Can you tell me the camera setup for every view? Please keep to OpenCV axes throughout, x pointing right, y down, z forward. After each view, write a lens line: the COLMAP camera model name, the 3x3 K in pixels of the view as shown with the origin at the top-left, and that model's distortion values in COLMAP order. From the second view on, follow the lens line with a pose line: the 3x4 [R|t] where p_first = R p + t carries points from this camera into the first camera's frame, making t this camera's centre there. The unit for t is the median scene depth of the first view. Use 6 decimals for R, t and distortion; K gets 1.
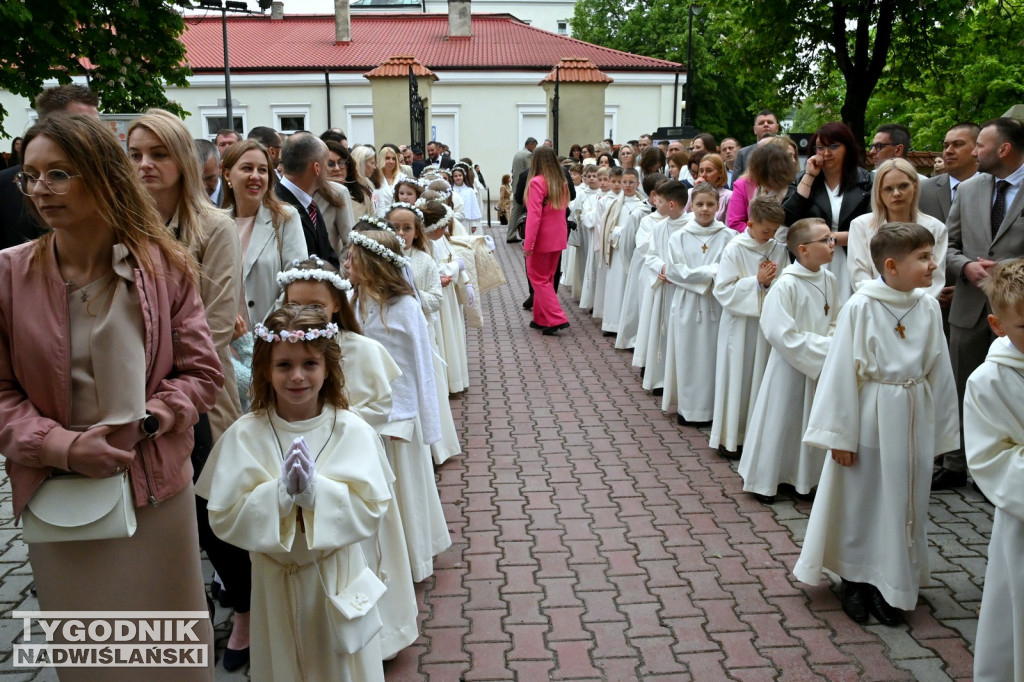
lens RADIAL K [[780.8, 0, 512.0], [0, 780.8, 341.0], [0, 0, 1]] dist [-0.166176, 0.151323]
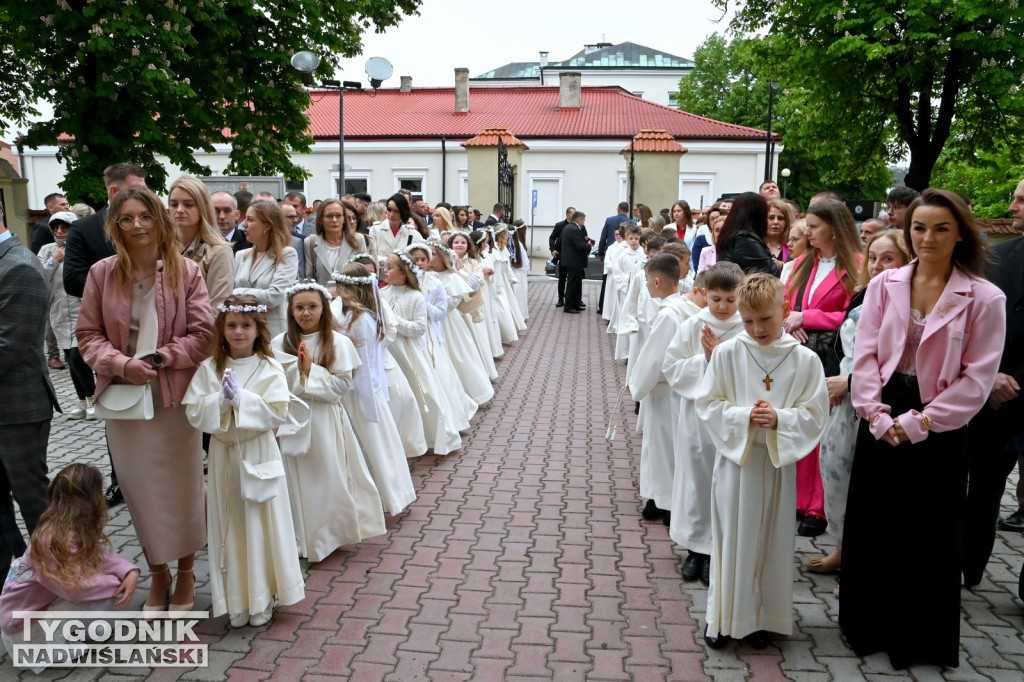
lens RADIAL K [[780.8, 0, 512.0], [0, 780.8, 341.0], [0, 0, 1]] dist [-0.166176, 0.151323]
pose [[0.984898, 0.039731, -0.168513, 0.081485], [-0.053134, 0.995707, -0.075786, 0.021378], [0.164778, 0.083596, 0.982782, -0.077980]]
